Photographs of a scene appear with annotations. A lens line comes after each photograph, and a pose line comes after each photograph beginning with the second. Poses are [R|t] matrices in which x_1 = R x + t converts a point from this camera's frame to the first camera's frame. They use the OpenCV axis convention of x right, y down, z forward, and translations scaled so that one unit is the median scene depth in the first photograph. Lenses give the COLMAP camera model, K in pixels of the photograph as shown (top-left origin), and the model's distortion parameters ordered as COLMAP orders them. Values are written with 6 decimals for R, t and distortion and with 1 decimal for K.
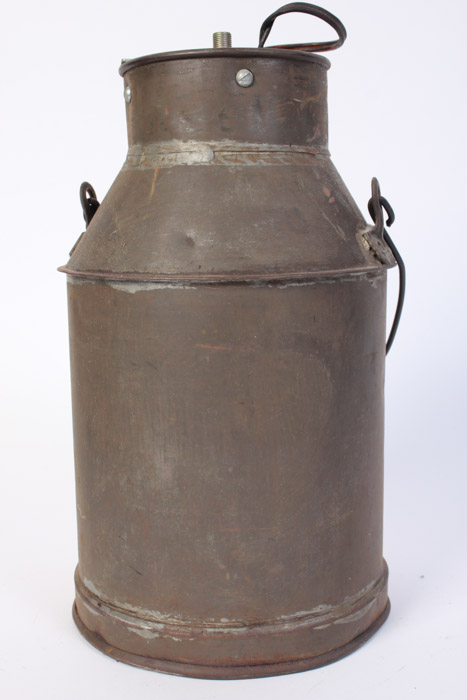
lens RADIAL K [[909.5, 0, 258.9], [0, 909.5, 352.1], [0, 0, 1]] dist [-0.073404, 0.000000]
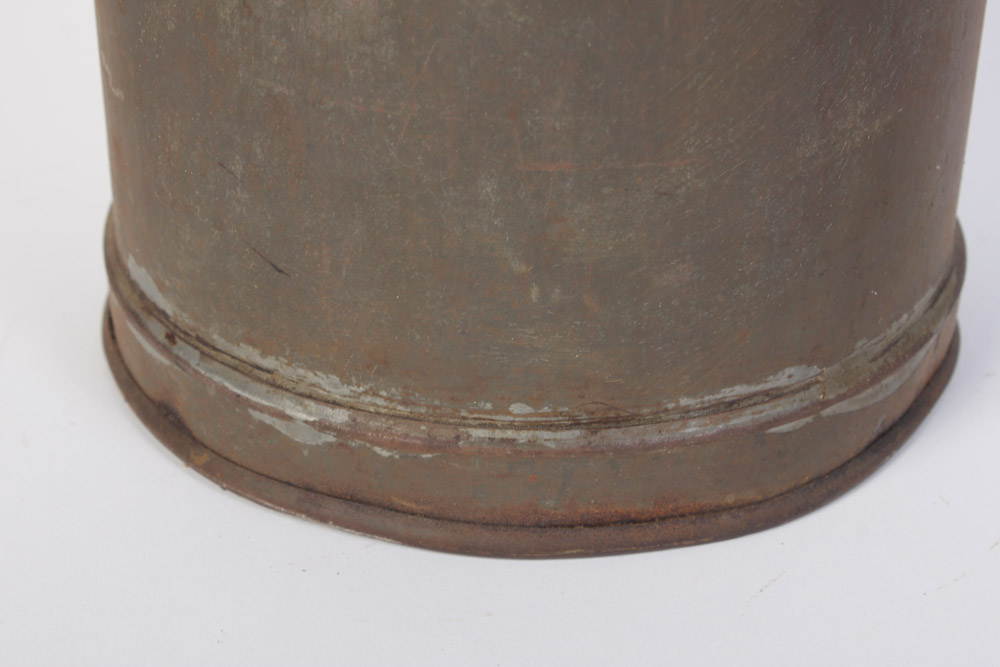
lens RADIAL K [[1972.8, 0, 497.4], [0, 1972.8, 333.3], [0, 0, 1]] dist [0.004700, 0.000000]
pose [[0.999198, 0.034669, -0.020028, -0.032323], [-0.024777, 0.928351, 0.370879, -0.018179], [0.031451, -0.370085, 0.928465, 0.286767]]
